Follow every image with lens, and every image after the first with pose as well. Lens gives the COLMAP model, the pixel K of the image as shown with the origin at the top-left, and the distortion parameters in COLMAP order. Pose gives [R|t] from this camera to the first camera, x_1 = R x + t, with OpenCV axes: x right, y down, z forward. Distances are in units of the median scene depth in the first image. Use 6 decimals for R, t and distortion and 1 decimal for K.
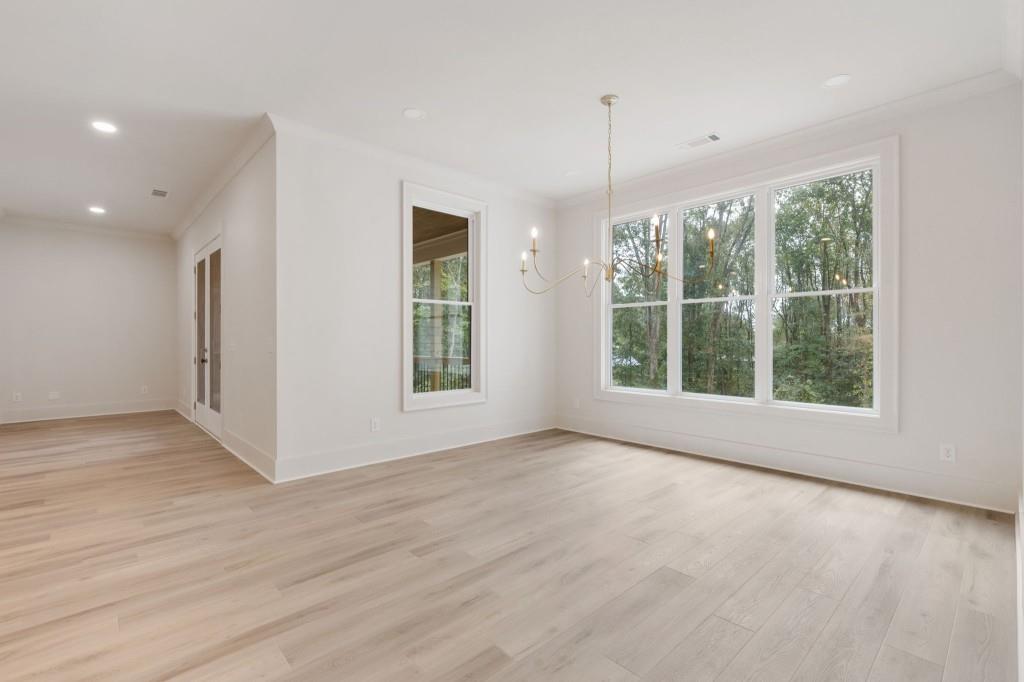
lens RADIAL K [[466.9, 0, 518.0], [0, 466.9, 345.4], [0, 0, 1]] dist [0.008577, -0.001592]
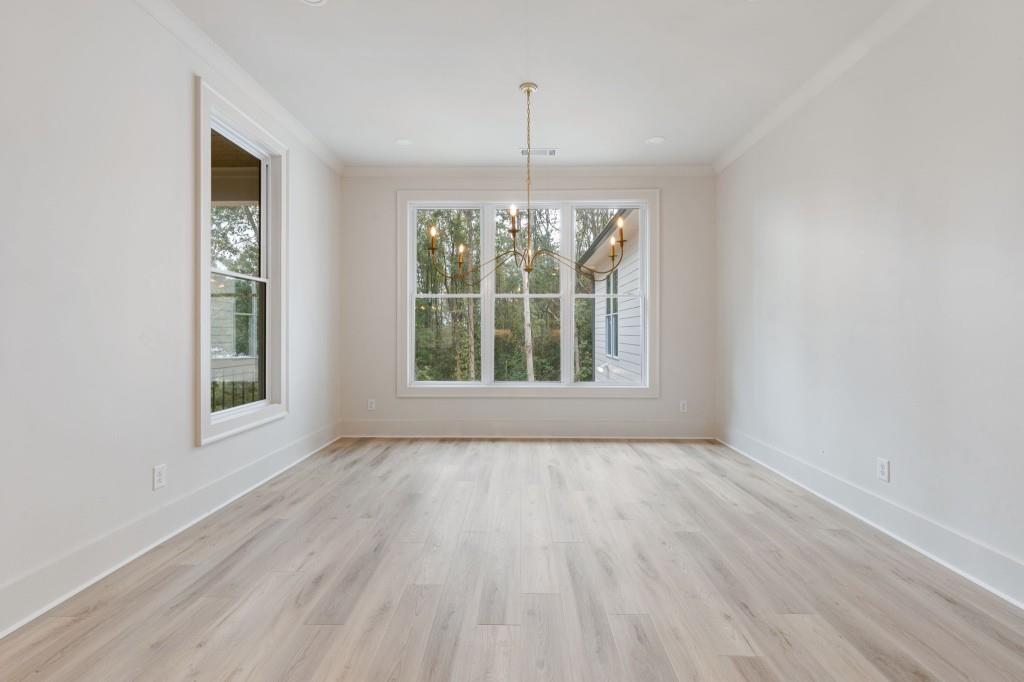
lens RADIAL K [[466.9, 0, 514.4], [0, 466.9, 335.3], [0, 0, 1]] dist [0.008577, -0.001592]
pose [[0.687315, -0.004008, 0.726348, -0.425645], [0.008015, 0.999966, -0.002067, -0.001983], [-0.726315, 0.007243, 0.687324, 0.274510]]
